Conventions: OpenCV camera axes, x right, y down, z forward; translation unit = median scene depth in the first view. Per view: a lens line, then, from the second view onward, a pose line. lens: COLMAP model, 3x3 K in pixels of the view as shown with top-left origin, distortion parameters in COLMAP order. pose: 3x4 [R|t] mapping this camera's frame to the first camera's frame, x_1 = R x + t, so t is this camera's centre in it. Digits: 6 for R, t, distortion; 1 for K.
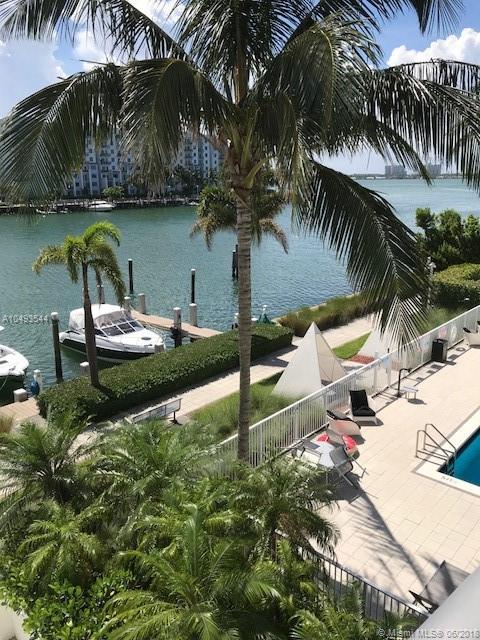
lens RADIAL K [[522.7, 0, 243.2], [0, 522.7, 313.0], [0, 0, 1]] dist [0.027651, -0.005612]
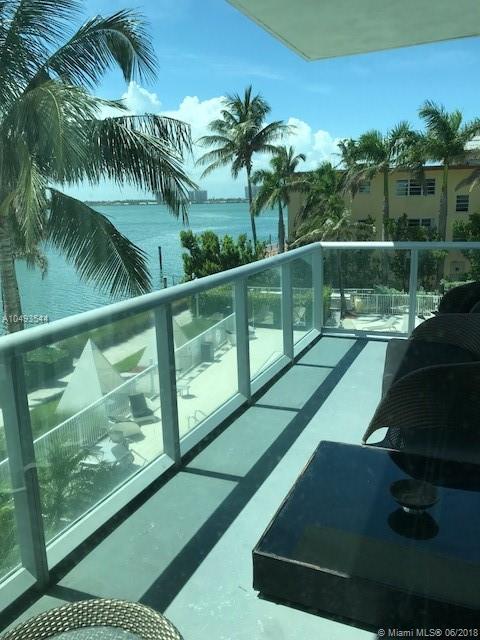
lens RADIAL K [[522.7, 0, 253.3], [0, 522.7, 315.7], [0, 0, 1]] dist [0.027651, -0.005612]
pose [[0.907574, -0.100907, 0.407587, 0.008529], [0.117698, 0.992916, -0.016262, 0.026601], [-0.403059, 0.062731, 0.913022, -0.107334]]
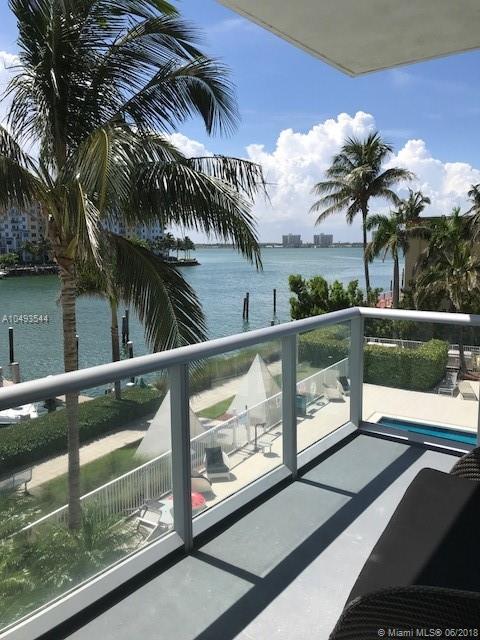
lens RADIAL K [[522.7, 0, 243.2], [0, 522.7, 303.9], [0, 0, 1]] dist [0.027651, -0.005612]
pose [[0.983881, -0.013247, 0.178334, 0.087822], [0.038295, 0.989725, -0.137757, 0.010383], [-0.174677, 0.142366, 0.974279, -0.056354]]
